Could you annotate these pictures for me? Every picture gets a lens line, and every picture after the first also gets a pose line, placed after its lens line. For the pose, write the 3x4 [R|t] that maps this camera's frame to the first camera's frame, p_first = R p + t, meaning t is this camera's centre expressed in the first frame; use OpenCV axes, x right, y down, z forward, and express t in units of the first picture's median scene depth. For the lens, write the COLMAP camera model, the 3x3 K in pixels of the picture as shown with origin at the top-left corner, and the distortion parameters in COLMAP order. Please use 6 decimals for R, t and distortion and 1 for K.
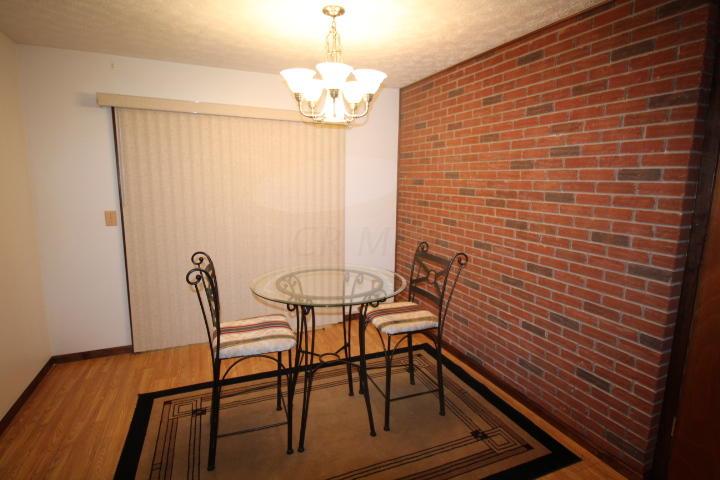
lens RADIAL K [[377.2, 0, 366.2], [0, 377.2, 240.5], [0, 0, 1]] dist [0.017193, -0.019031]
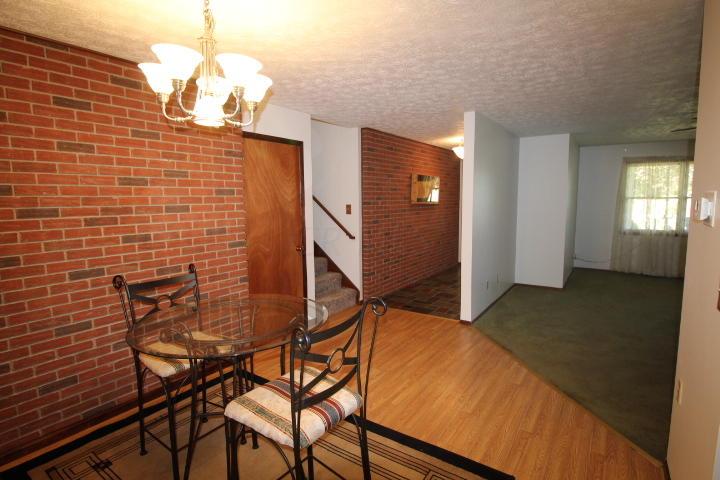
lens RADIAL K [[377.2, 0, 366.2], [0, 377.2, 240.5], [0, 0, 1]] dist [0.017193, -0.019031]
pose [[-0.544661, -0.123261, 0.829549, -0.877664], [0.119725, 0.967581, 0.222380, -0.209020], [-0.830067, 0.220439, -0.512246, 1.094216]]
